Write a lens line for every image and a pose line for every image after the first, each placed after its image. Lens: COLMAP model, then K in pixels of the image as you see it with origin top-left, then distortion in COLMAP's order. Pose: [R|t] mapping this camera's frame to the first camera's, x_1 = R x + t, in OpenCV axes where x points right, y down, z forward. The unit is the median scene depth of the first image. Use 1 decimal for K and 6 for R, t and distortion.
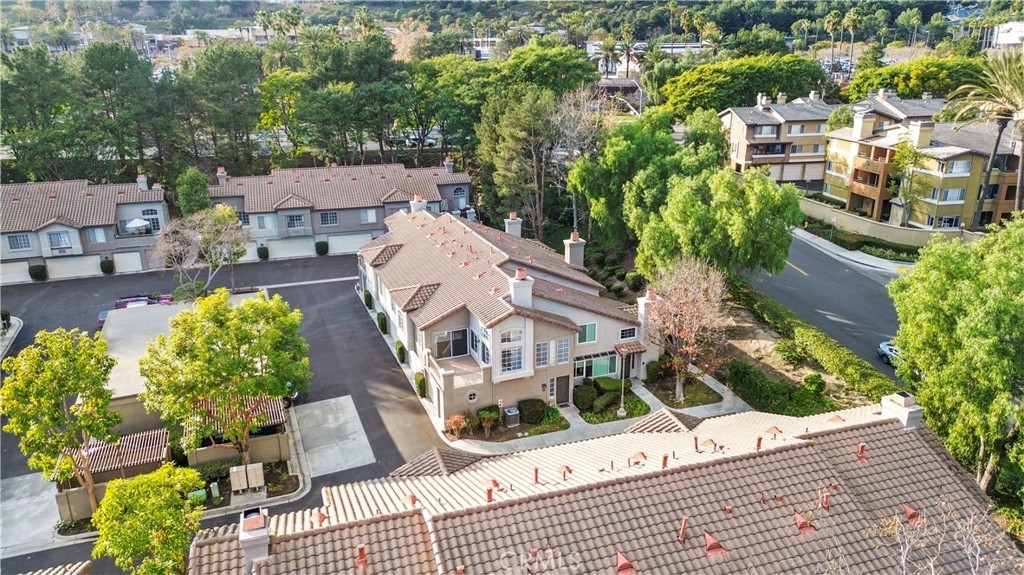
lens RADIAL K [[681.0, 0, 512.0], [0, 681.0, 287.5], [0, 0, 1]] dist [0.086825, -0.083542]
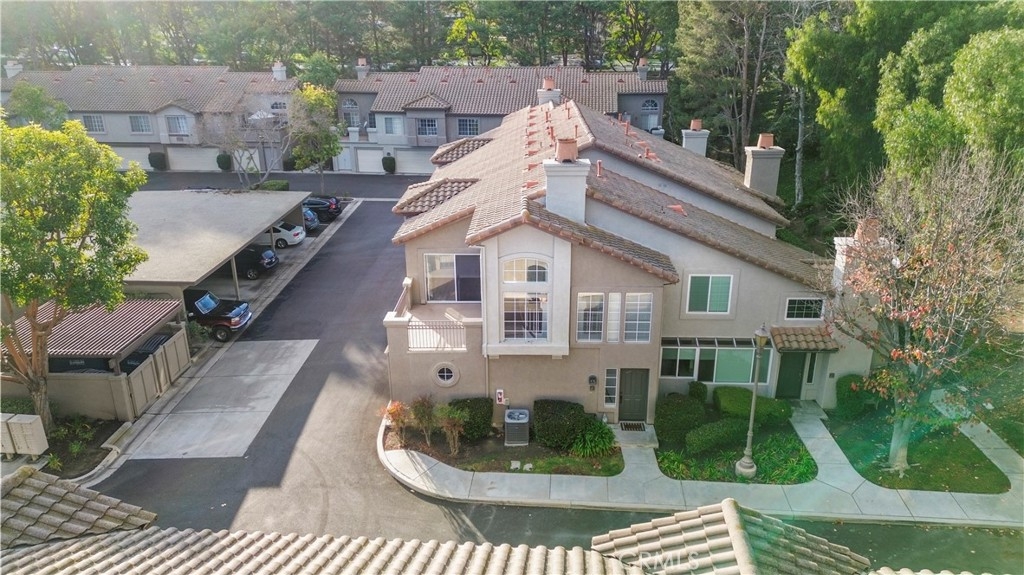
lens RADIAL K [[710.1, 0, 512.0], [0, 710.1, 287.5], [0, 0, 1]] dist [0.090713, -0.091545]
pose [[0.924417, 0.136620, -0.356072, 0.145936], [-0.125314, 0.990605, 0.054749, 0.046430], [0.360207, -0.005990, 0.932853, 0.414328]]
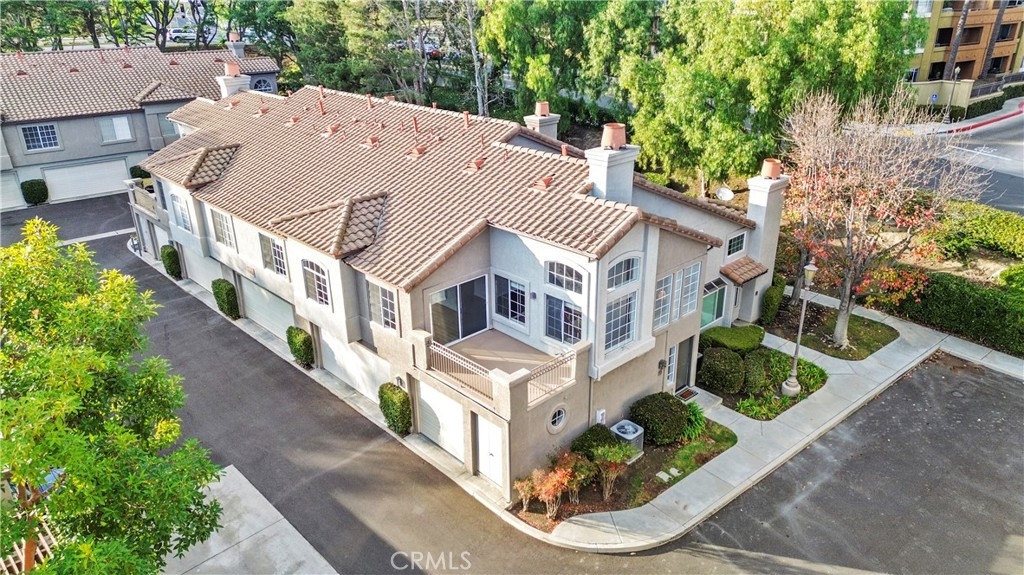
lens RADIAL K [[710.1, 0, 512.0], [0, 710.1, 287.5], [0, 0, 1]] dist [0.090713, -0.091545]
pose [[0.932582, -0.147400, 0.329490, -0.187536], [0.123780, 0.988066, 0.091675, 0.023167], [-0.339070, -0.044710, 0.939698, 0.470843]]
